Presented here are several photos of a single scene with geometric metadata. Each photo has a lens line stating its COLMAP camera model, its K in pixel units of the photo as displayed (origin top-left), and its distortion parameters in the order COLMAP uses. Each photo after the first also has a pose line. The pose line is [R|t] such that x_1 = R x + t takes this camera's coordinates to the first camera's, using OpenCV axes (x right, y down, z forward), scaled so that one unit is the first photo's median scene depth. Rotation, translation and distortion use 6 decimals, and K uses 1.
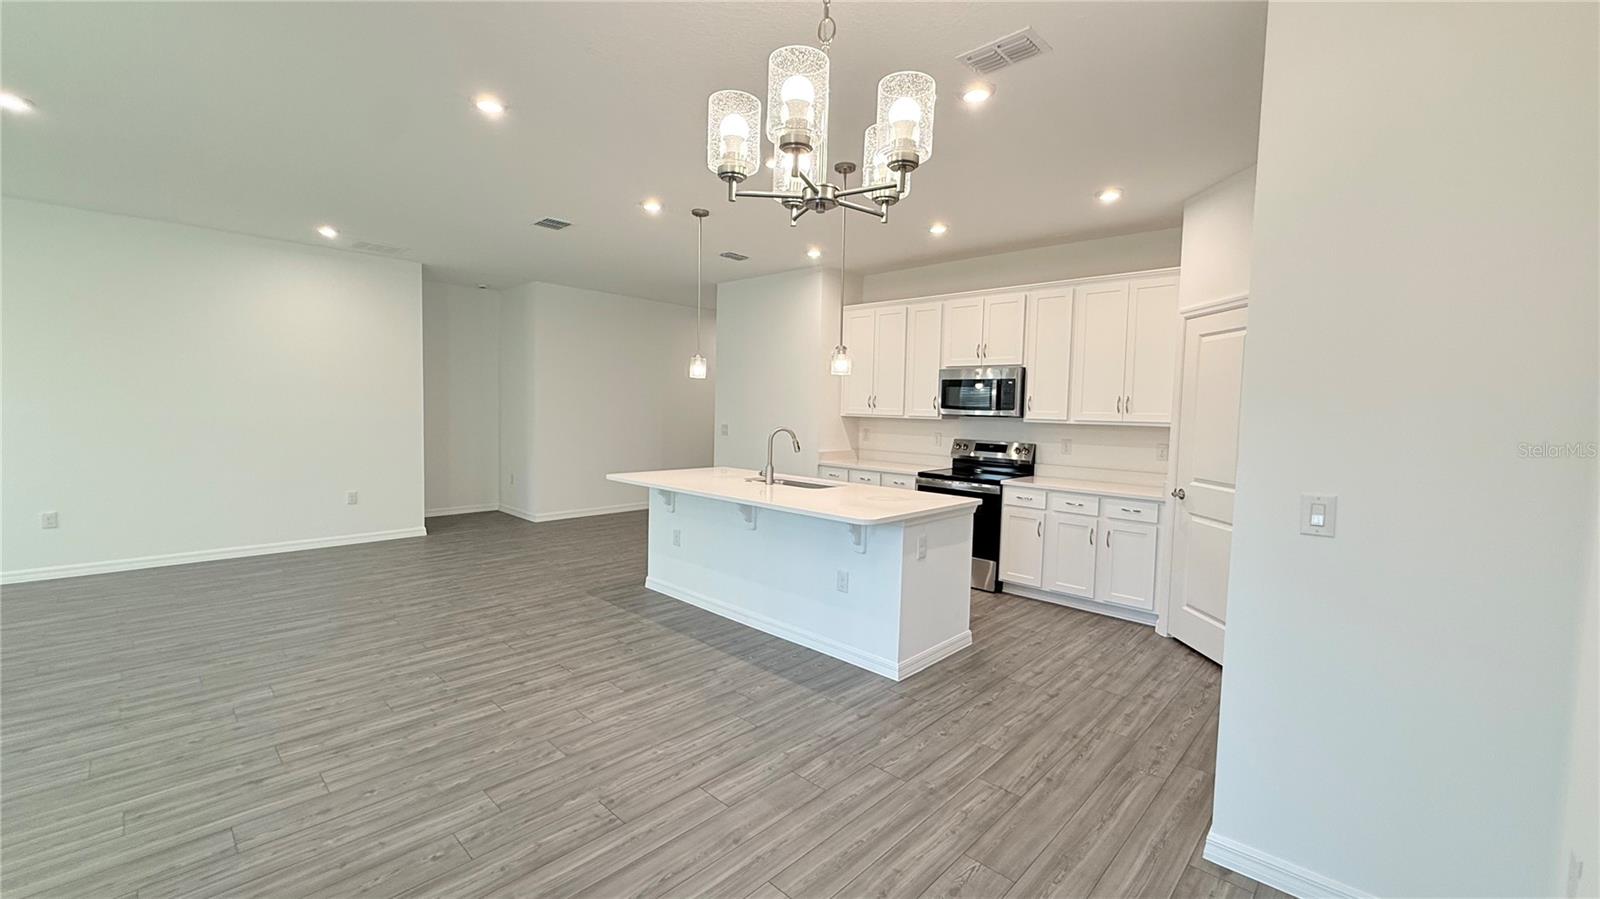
lens RADIAL K [[638.5, 0, 802.5], [0, 638.5, 451.8], [0, 0, 1]] dist [-0.001852, 0.000784]
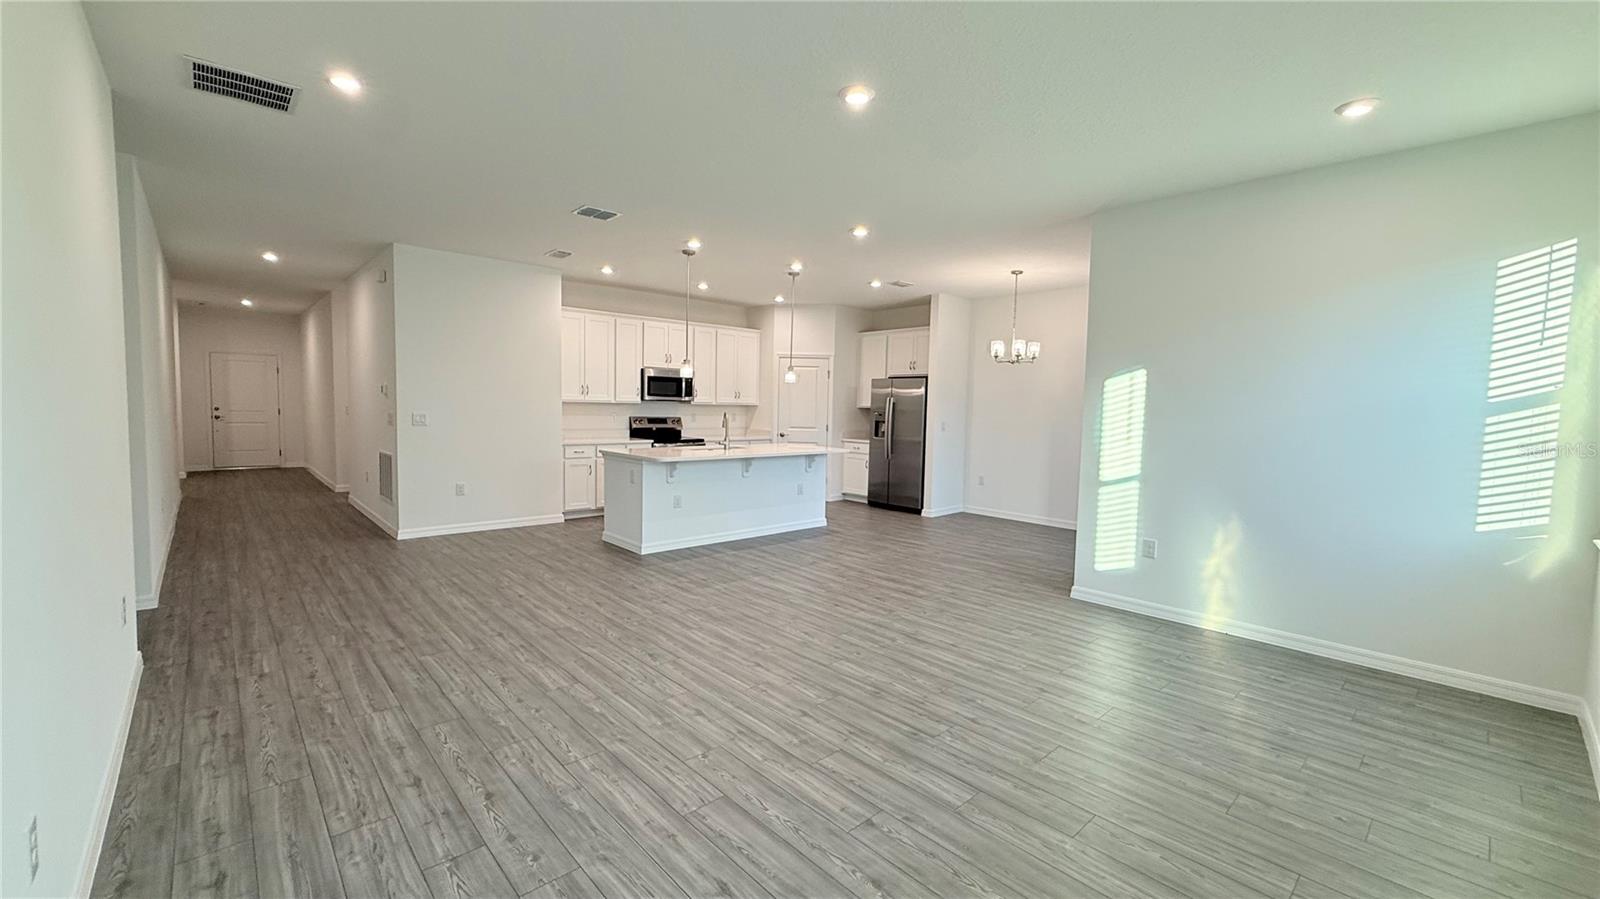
lens RADIAL K [[638.5, 0, 801.8], [0, 638.5, 448.4], [0, 0, 1]] dist [-0.001852, 0.000784]
pose [[0.067355, -0.091028, 0.993568, -1.663226], [0.047684, 0.994985, 0.087926, -0.081695], [-0.996589, 0.041455, 0.071358, 0.764374]]
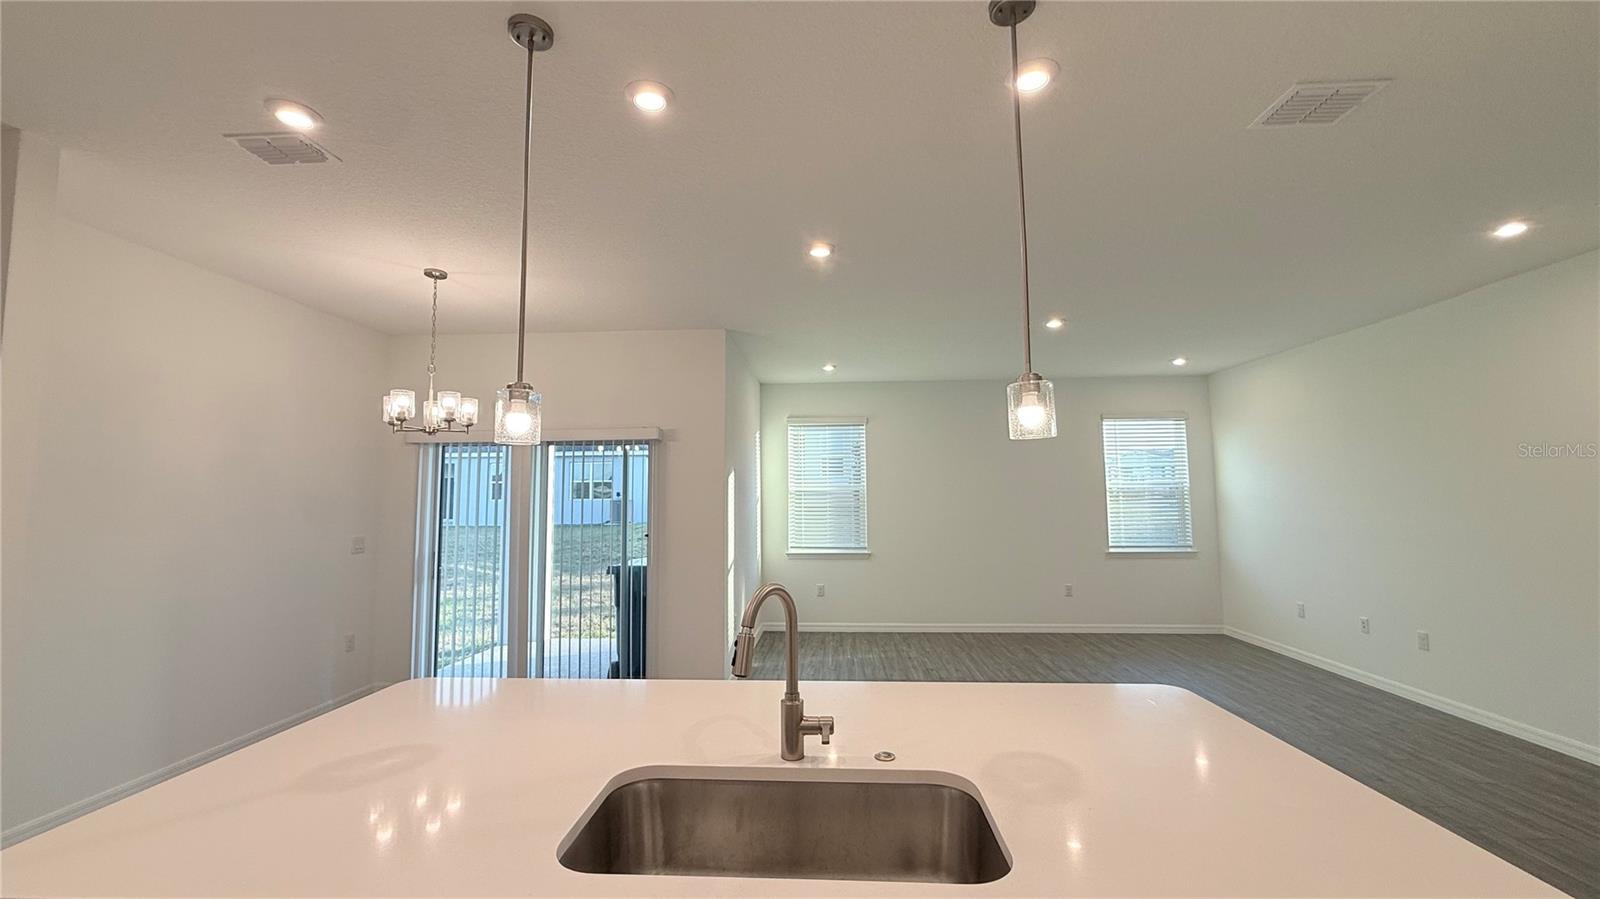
lens RADIAL K [[638.5, 0, 797.4], [0, 638.5, 447.8], [0, 0, 1]] dist [-0.001852, 0.000784]
pose [[-0.771488, -0.069437, -0.632443, 0.171387], [-0.055283, 0.997583, -0.042089, -0.099354], [0.633837, 0.002492, -0.773463, 1.346808]]
